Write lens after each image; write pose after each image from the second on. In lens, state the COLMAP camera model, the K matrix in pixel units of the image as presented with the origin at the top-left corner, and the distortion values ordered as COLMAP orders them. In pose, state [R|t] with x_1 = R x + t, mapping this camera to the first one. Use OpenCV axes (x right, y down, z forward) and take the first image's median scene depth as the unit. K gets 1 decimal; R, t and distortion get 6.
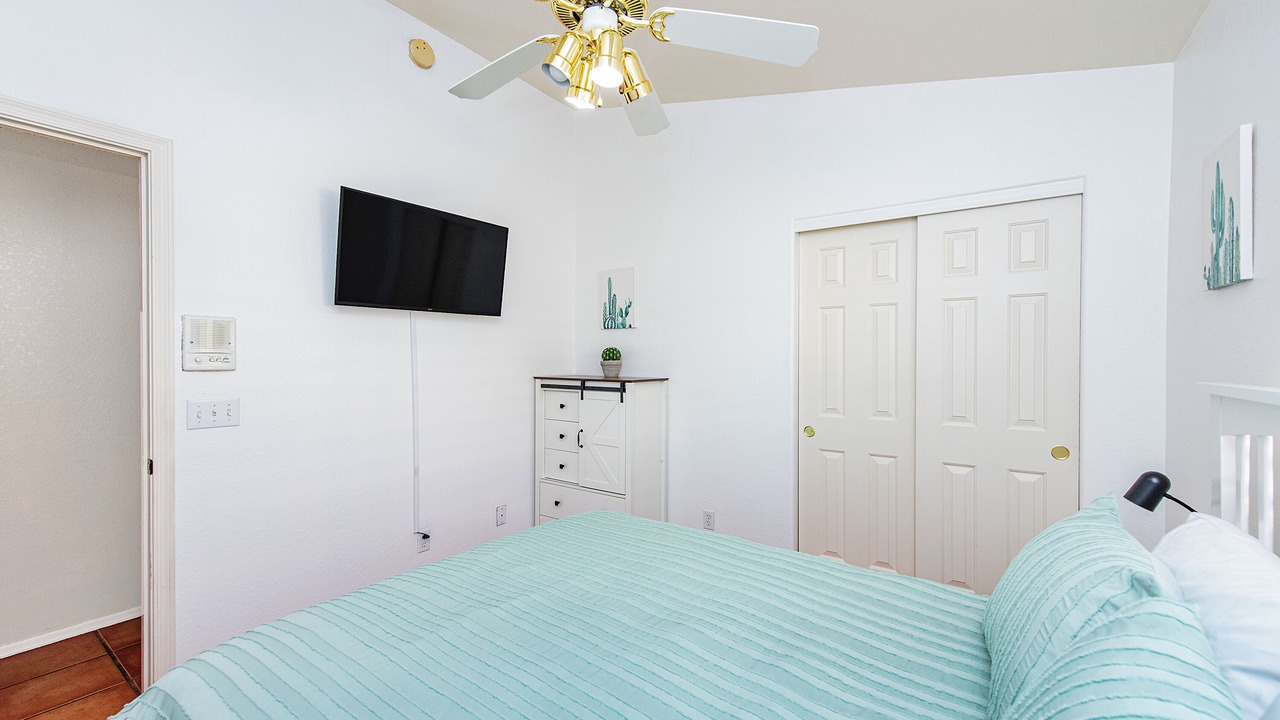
lens RADIAL K [[520.4, 0, 640.0], [0, 520.4, 360.0], [0, 0, 1]] dist [0.000584, -0.000005]
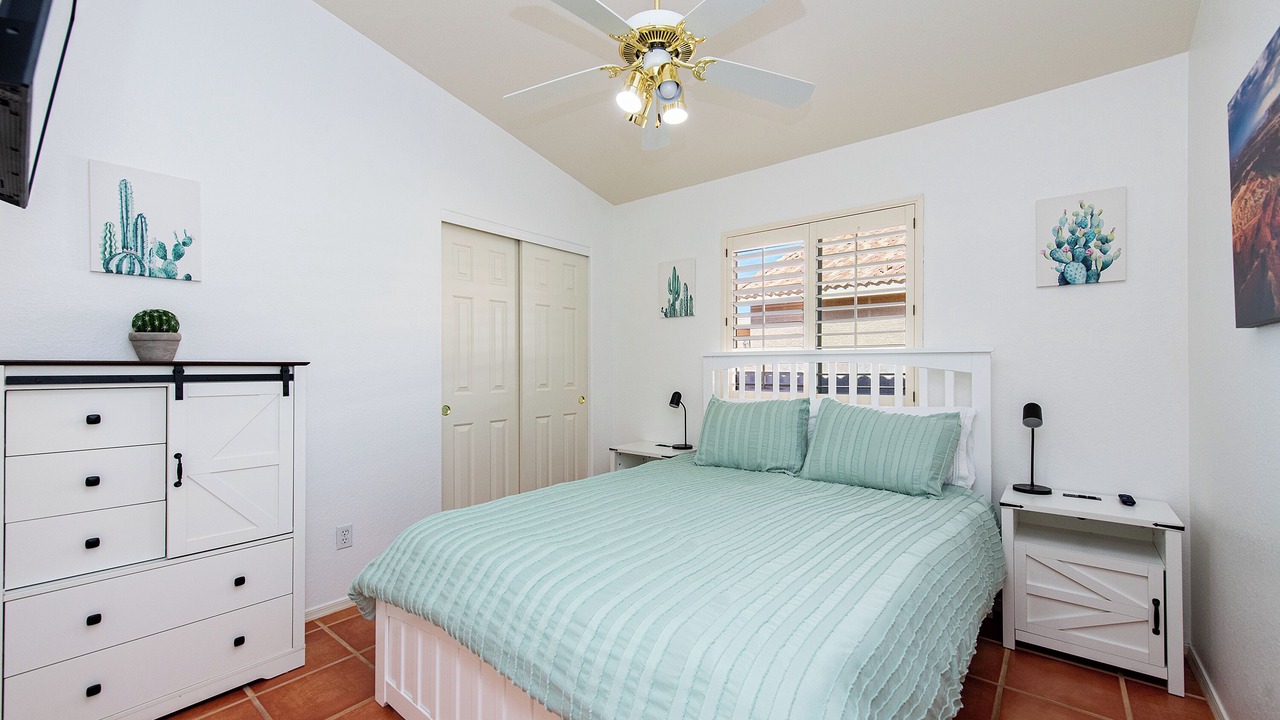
lens RADIAL K [[520.4, 0, 640.0], [0, 520.4, 360.0], [0, 0, 1]] dist [0.000584, -0.000005]
pose [[0.055624, 0.010353, 0.998398, -0.590580], [0.003538, 0.999938, -0.010566, 0.038746], [-0.998446, 0.004120, 0.055584, 0.446175]]
